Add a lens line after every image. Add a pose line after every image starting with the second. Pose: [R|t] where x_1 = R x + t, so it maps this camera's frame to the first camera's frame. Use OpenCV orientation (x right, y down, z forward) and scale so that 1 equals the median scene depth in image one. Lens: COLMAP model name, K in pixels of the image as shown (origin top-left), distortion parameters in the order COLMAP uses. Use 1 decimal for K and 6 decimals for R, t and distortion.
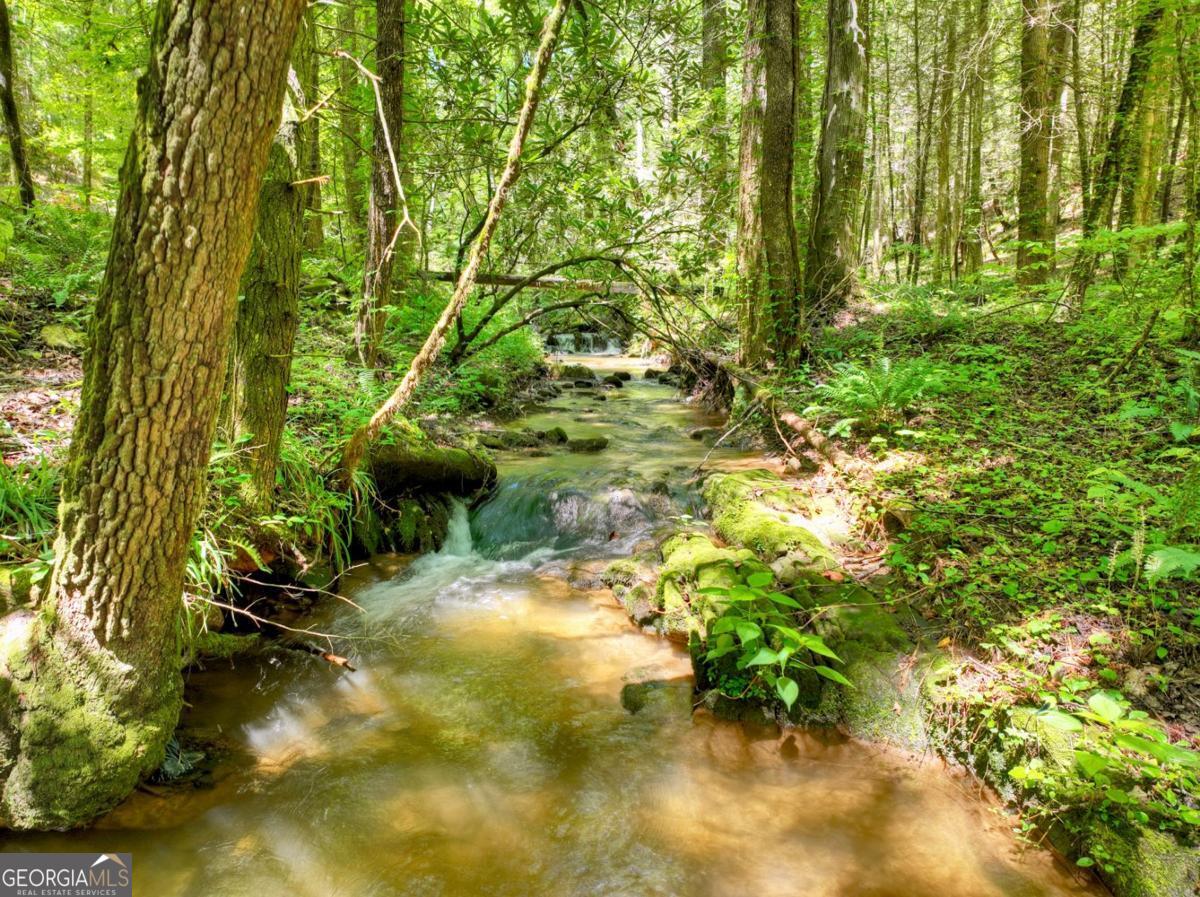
lens RADIAL K [[840.0, 0, 606.3], [0, 840.0, 445.7], [0, 0, 1]] dist [-0.005184, 0.008687]
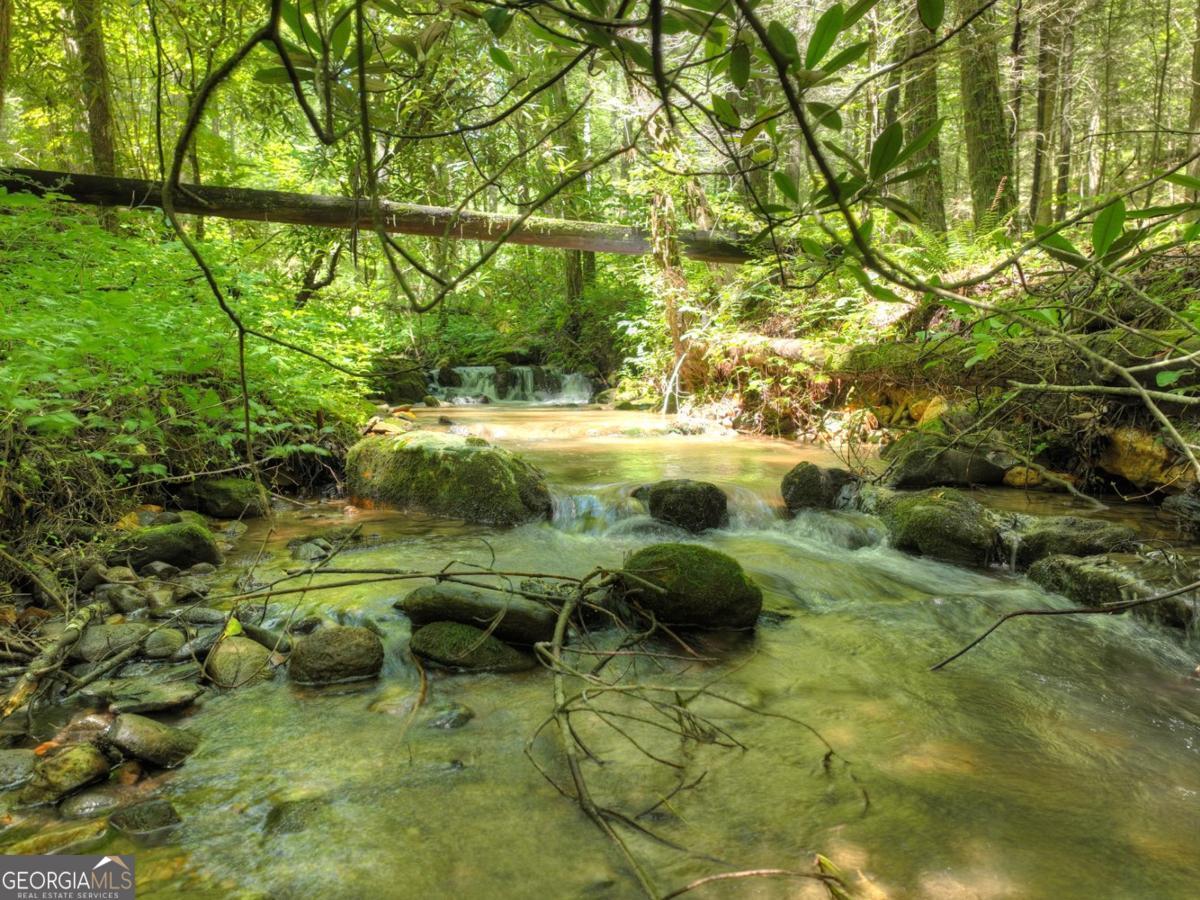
lens RADIAL K [[840.0, 0, 606.3], [0, 840.0, 447.2], [0, 0, 1]] dist [-0.005184, 0.008687]
pose [[0.997248, -0.007527, 0.073757, -0.013398], [0.012004, 0.998100, -0.060441, -0.075144], [-0.073162, 0.061160, 0.995443, 0.713354]]
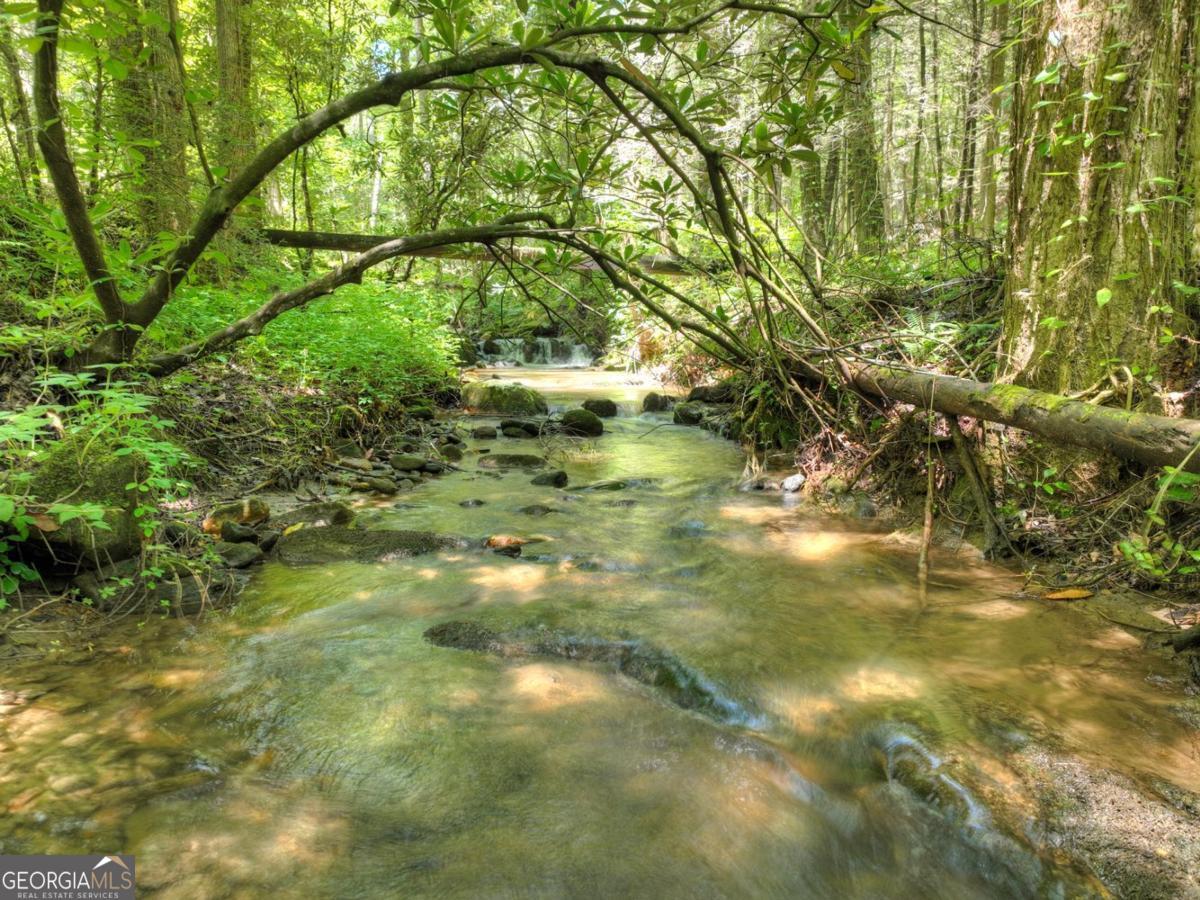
lens RADIAL K [[840.0, 0, 606.3], [0, 840.0, 447.2], [0, 0, 1]] dist [-0.005184, 0.008687]
pose [[0.999161, -0.006177, 0.040481, 0.001556], [0.006778, 0.999869, -0.014724, -0.045816], [-0.040384, 0.014986, 0.999072, 0.437548]]
